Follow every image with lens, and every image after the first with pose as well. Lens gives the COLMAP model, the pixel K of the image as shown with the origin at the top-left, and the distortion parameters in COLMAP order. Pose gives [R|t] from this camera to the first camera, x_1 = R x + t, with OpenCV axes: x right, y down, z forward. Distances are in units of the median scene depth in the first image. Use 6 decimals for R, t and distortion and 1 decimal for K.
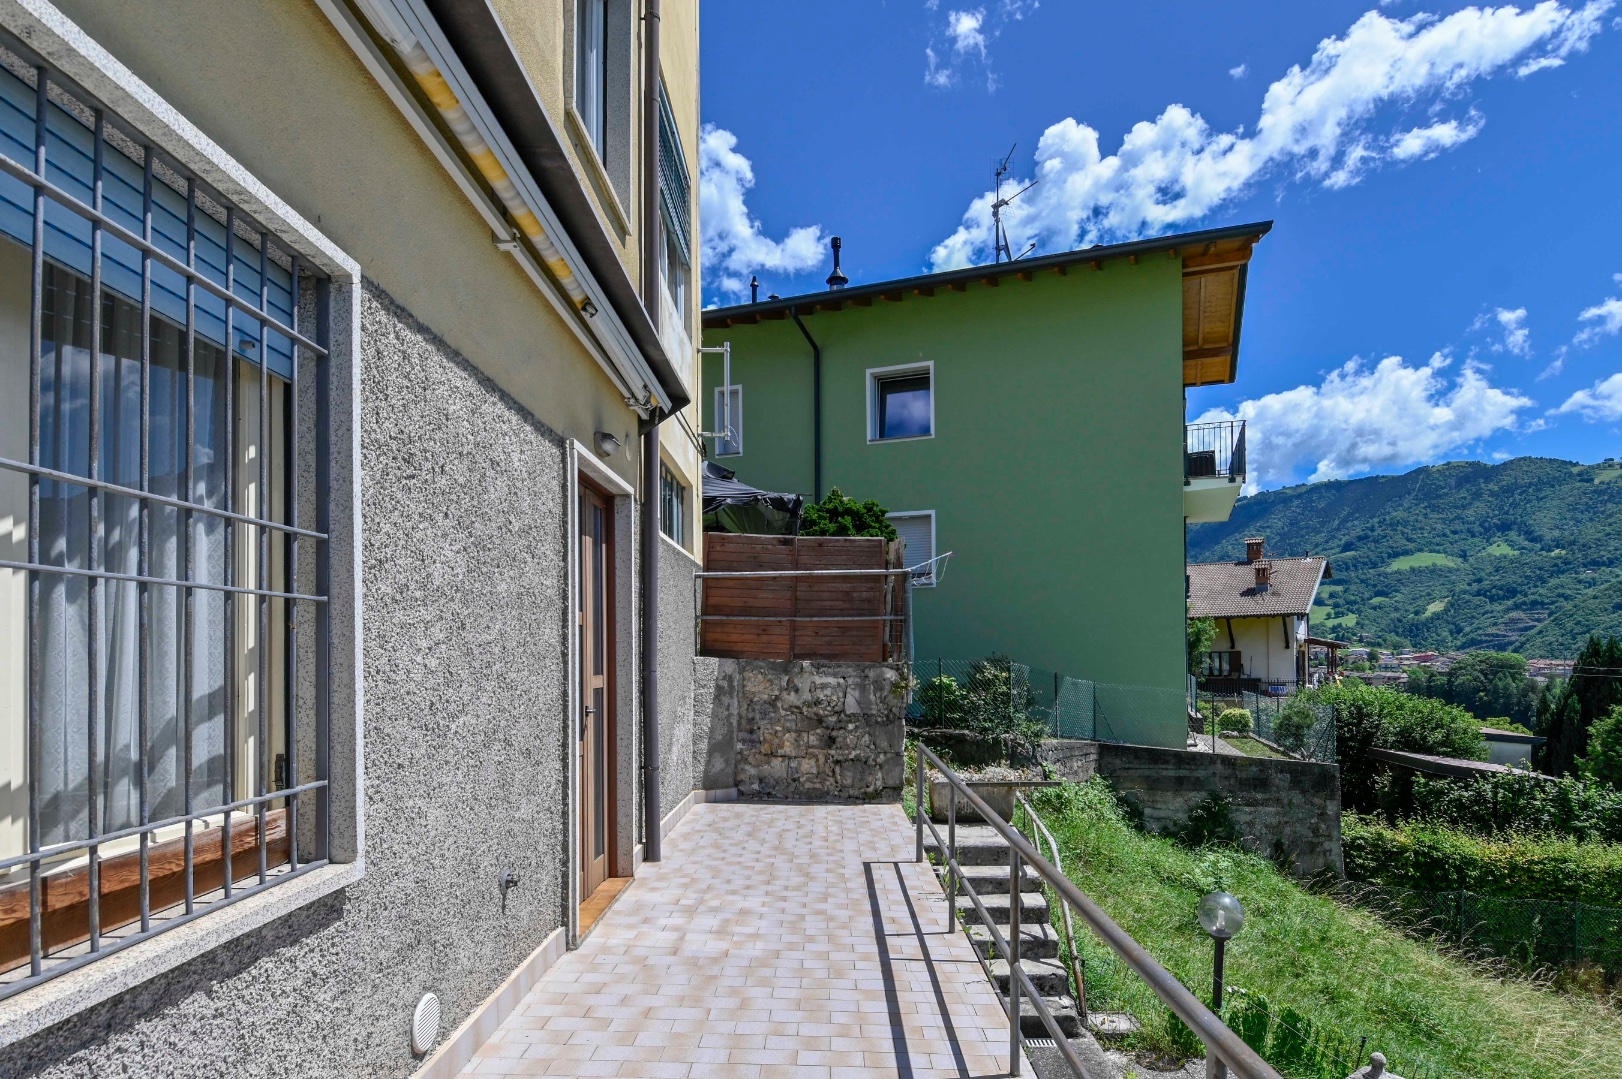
lens RADIAL K [[829.9, 0, 838.7], [0, 829.9, 609.5], [0, 0, 1]] dist [0.016853, -0.026496]
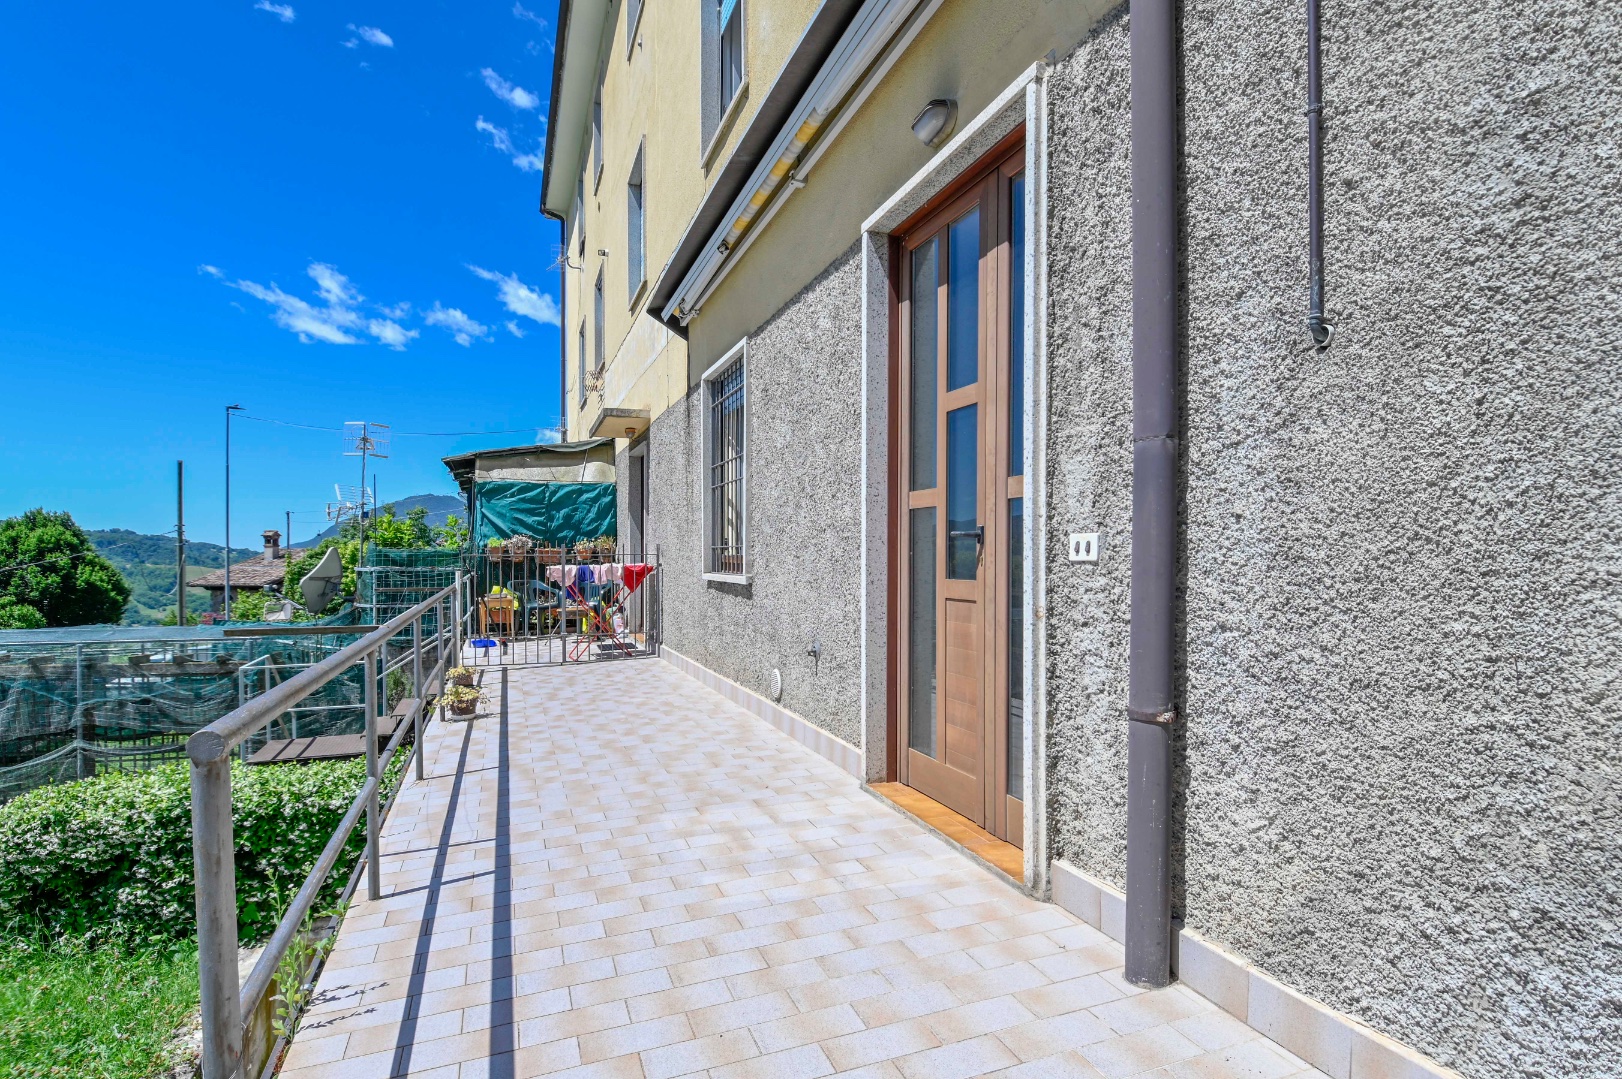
lens RADIAL K [[856.7, 0, 817.0], [0, 856.7, 571.1], [0, 0, 1]] dist [0.017408, -0.027822]
pose [[-0.943419, 0.017592, -0.331136, 0.039221], [0.029493, 0.999086, -0.030950, 0.198125], [0.330289, -0.038965, -0.943075, 1.888400]]
